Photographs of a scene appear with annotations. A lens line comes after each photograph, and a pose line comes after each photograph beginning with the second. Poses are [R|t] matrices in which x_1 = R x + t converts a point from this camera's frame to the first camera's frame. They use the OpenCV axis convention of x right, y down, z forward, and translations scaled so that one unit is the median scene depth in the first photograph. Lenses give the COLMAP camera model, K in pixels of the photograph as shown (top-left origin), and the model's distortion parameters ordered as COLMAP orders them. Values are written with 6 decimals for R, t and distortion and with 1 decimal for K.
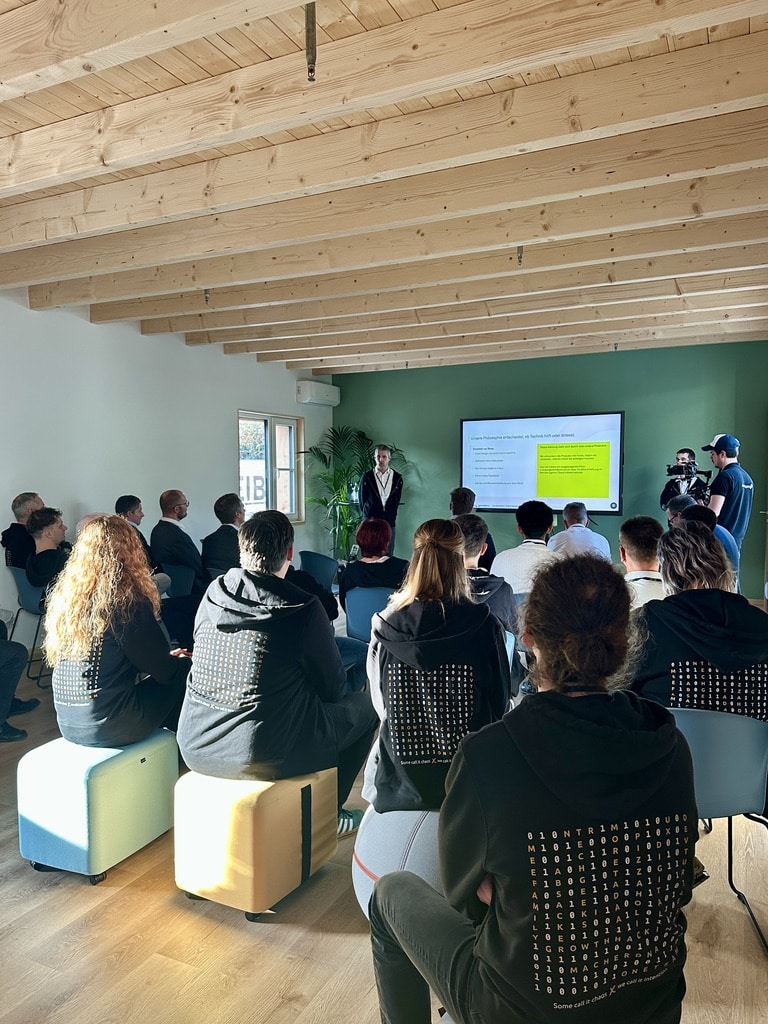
lens RADIAL K [[766.9, 0, 384.0], [0, 766.9, 512.0], [0, 0, 1]] dist [0.132386, -0.001212]
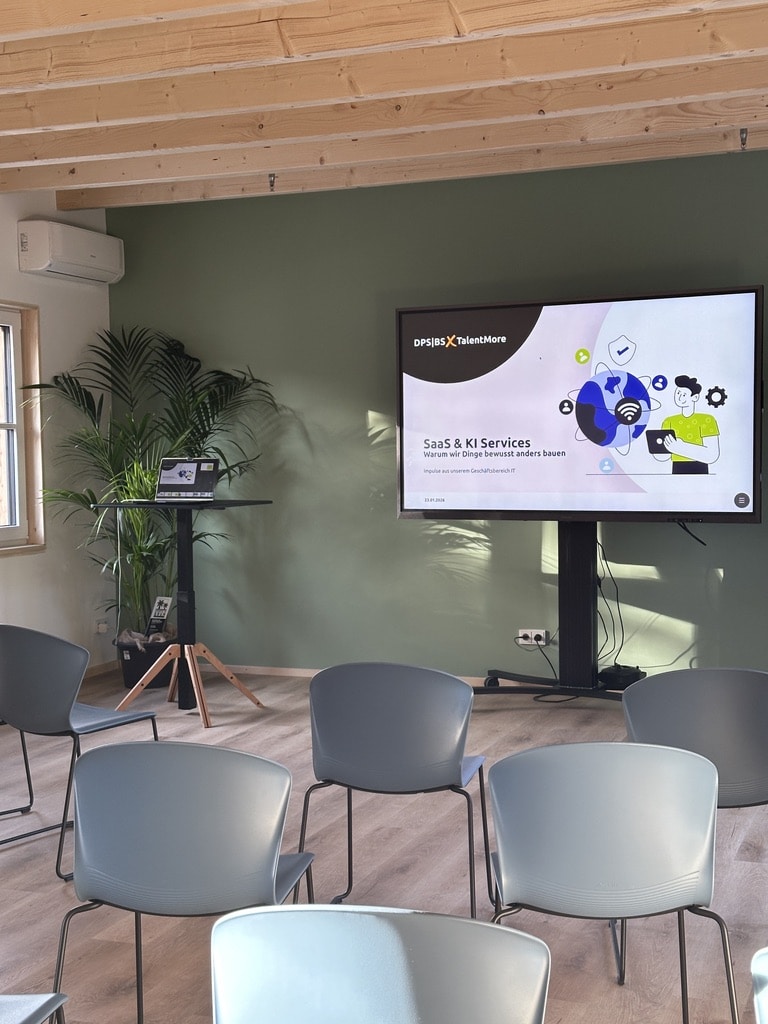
lens RADIAL K [[1464.4, 0, 354.6], [0, 1464.4, 508.7], [0, 0, 1]] dist [0.187566, 0.060557]
pose [[0.997905, -0.012325, 0.063511, 0.019823], [0.012776, 0.999896, -0.006703, -0.000540], [-0.063421, 0.007501, 0.997959, 0.155025]]
